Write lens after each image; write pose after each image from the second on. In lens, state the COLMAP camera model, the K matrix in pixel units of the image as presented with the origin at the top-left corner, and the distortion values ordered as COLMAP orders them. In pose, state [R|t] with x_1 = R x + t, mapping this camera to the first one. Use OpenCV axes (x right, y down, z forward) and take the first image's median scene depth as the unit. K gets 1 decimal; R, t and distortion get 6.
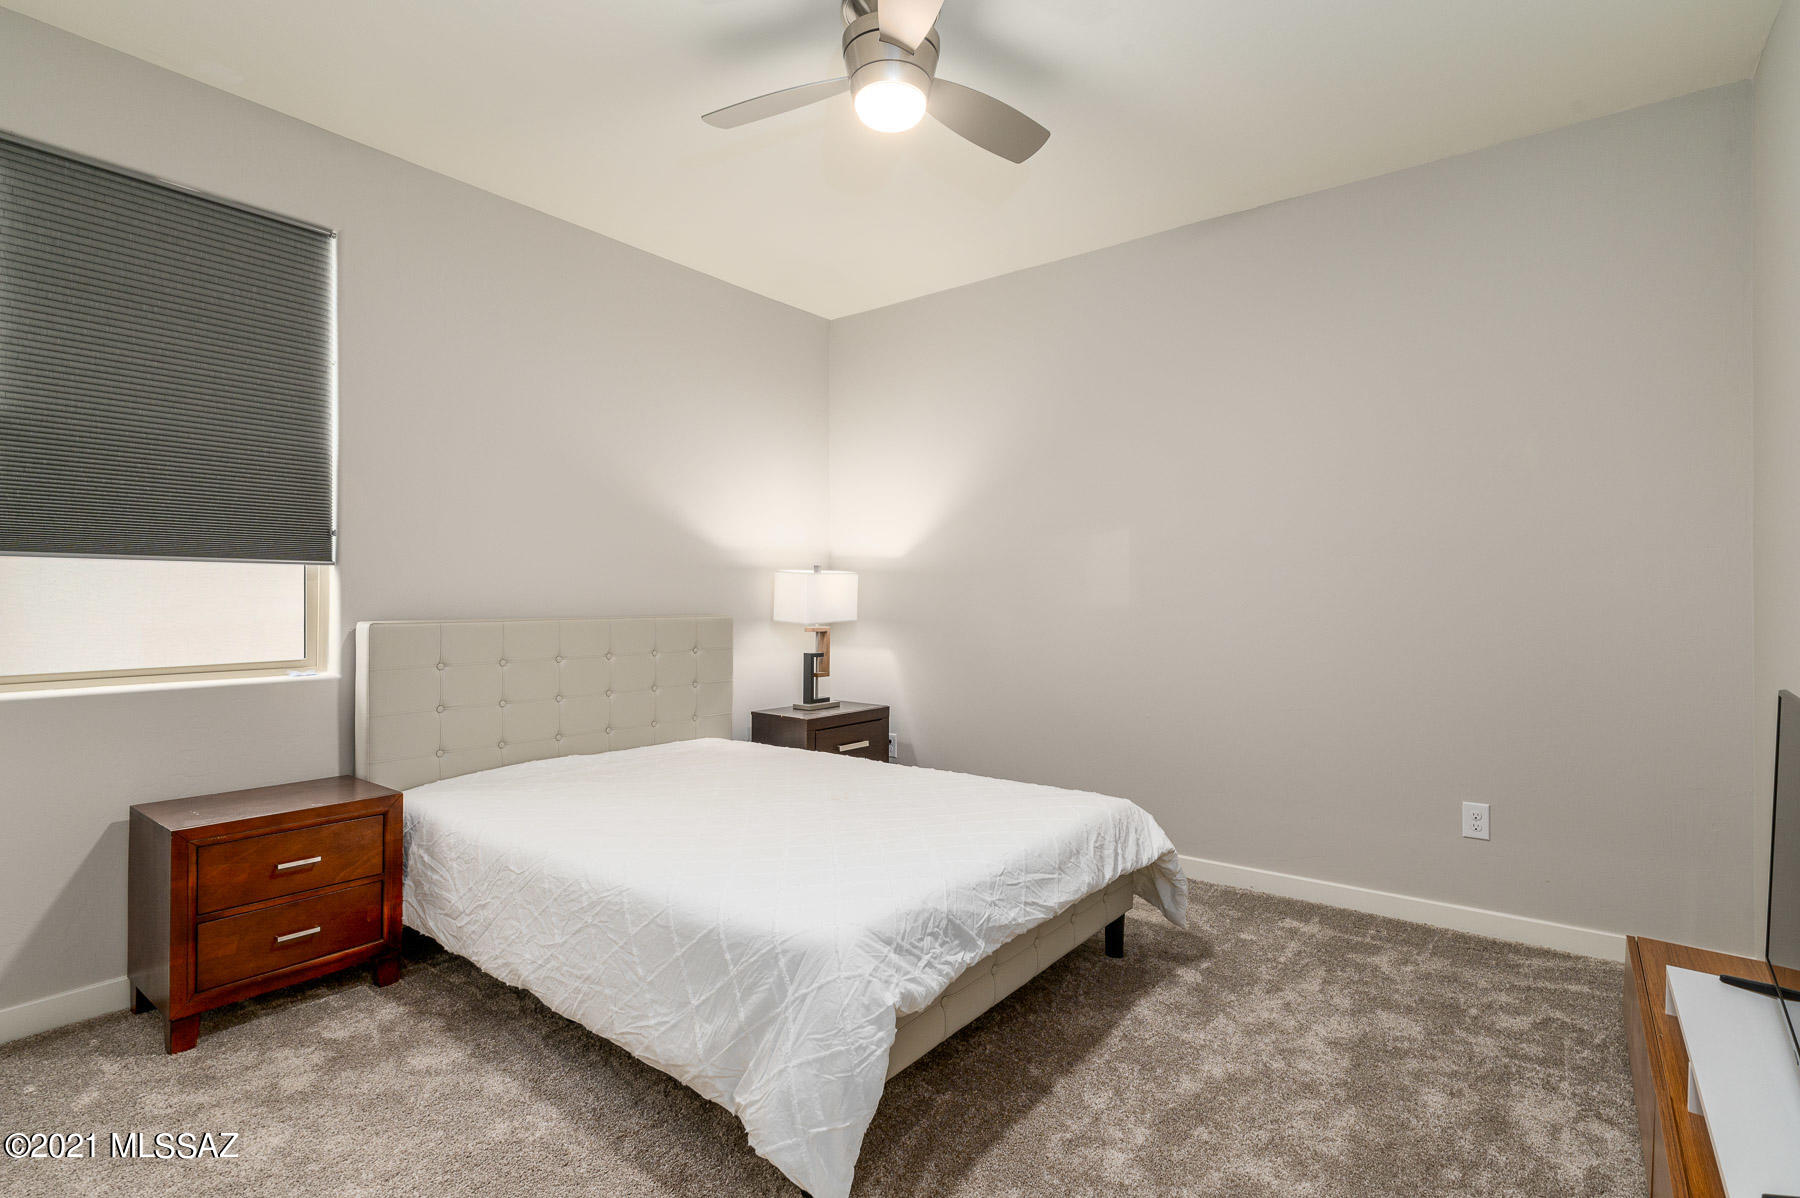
lens RADIAL K [[851.0, 0, 898.9], [0, 851.0, 603.4], [0, 0, 1]] dist [-0.010498, -0.000199]
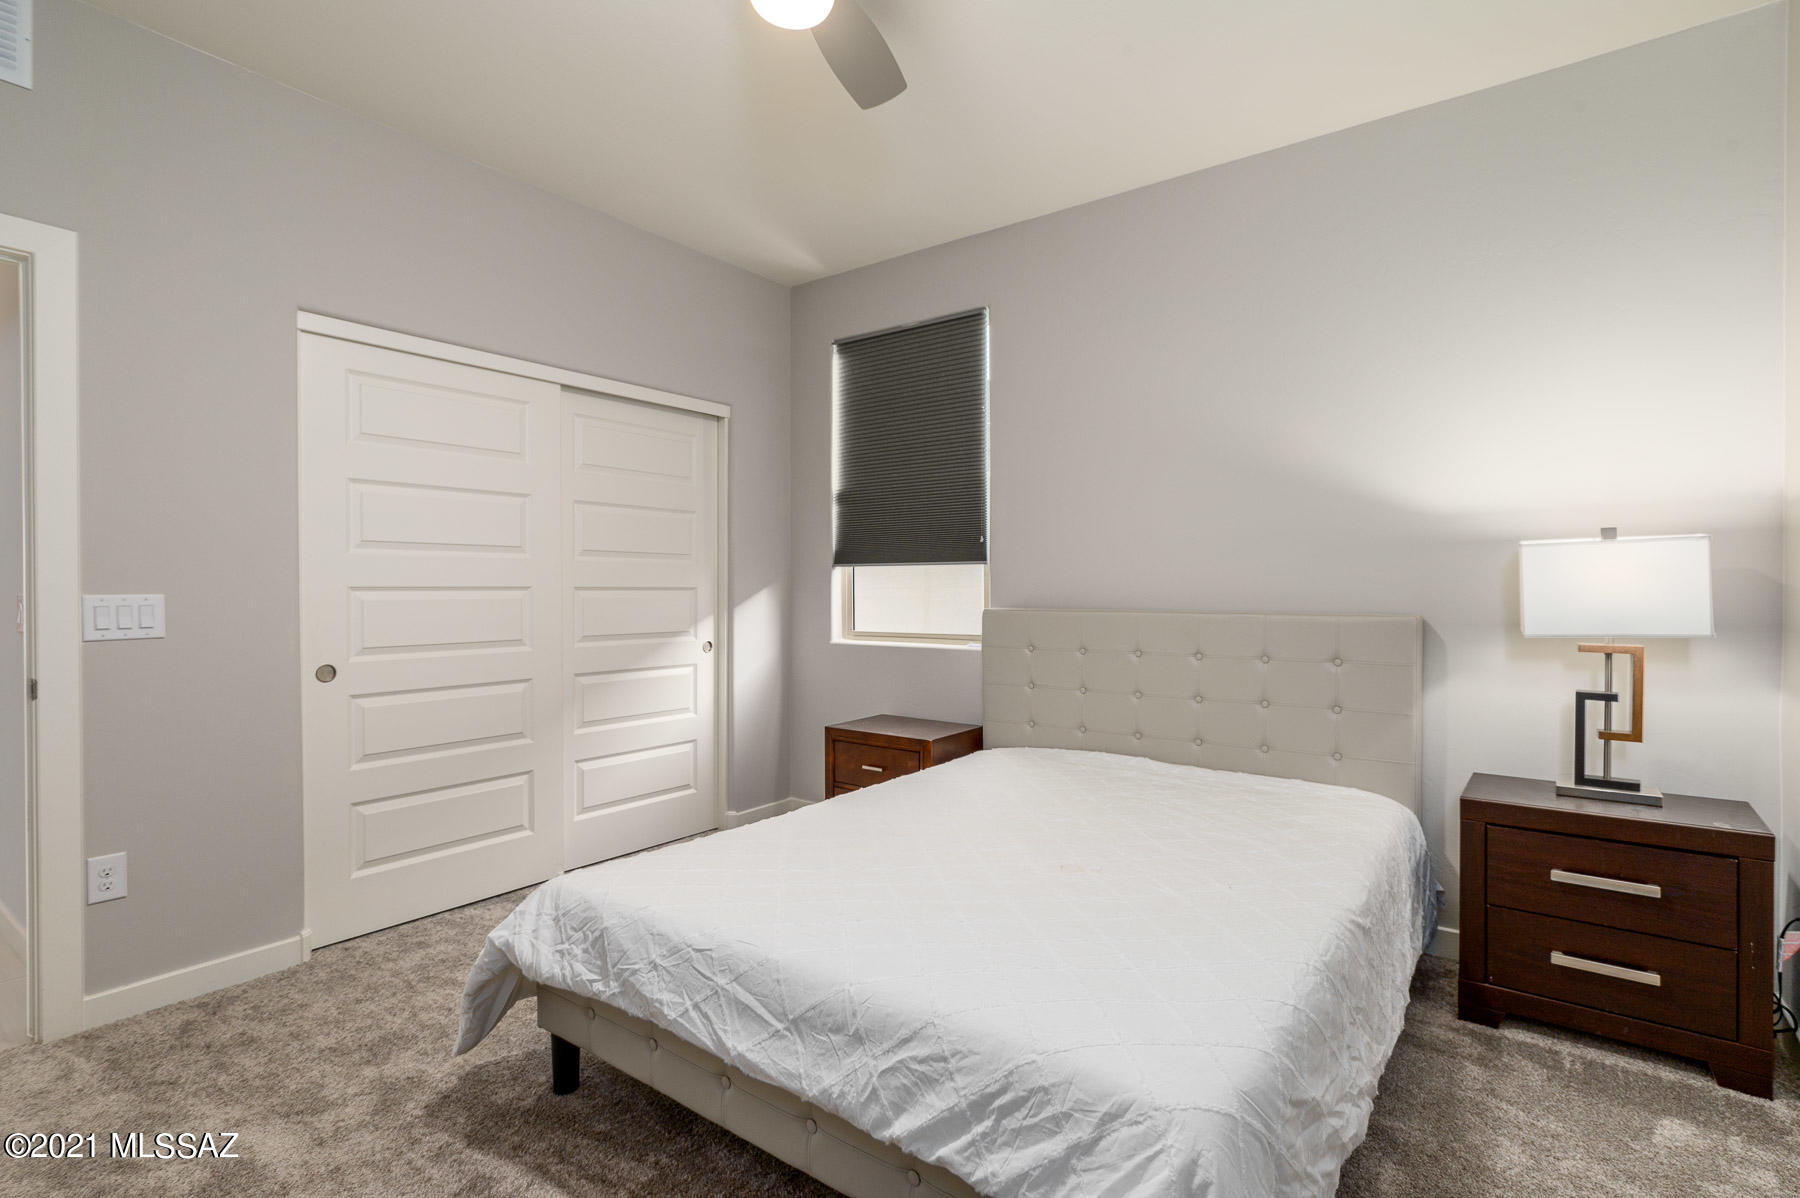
lens RADIAL K [[851.0, 0, 900.9], [0, 851.0, 591.9], [0, 0, 1]] dist [-0.010498, -0.000199]
pose [[0.030349, 0.001891, -0.999538, 0.811329], [-0.008700, 0.999961, 0.001627, -0.003822], [0.999502, 0.008646, 0.030364, 1.060920]]
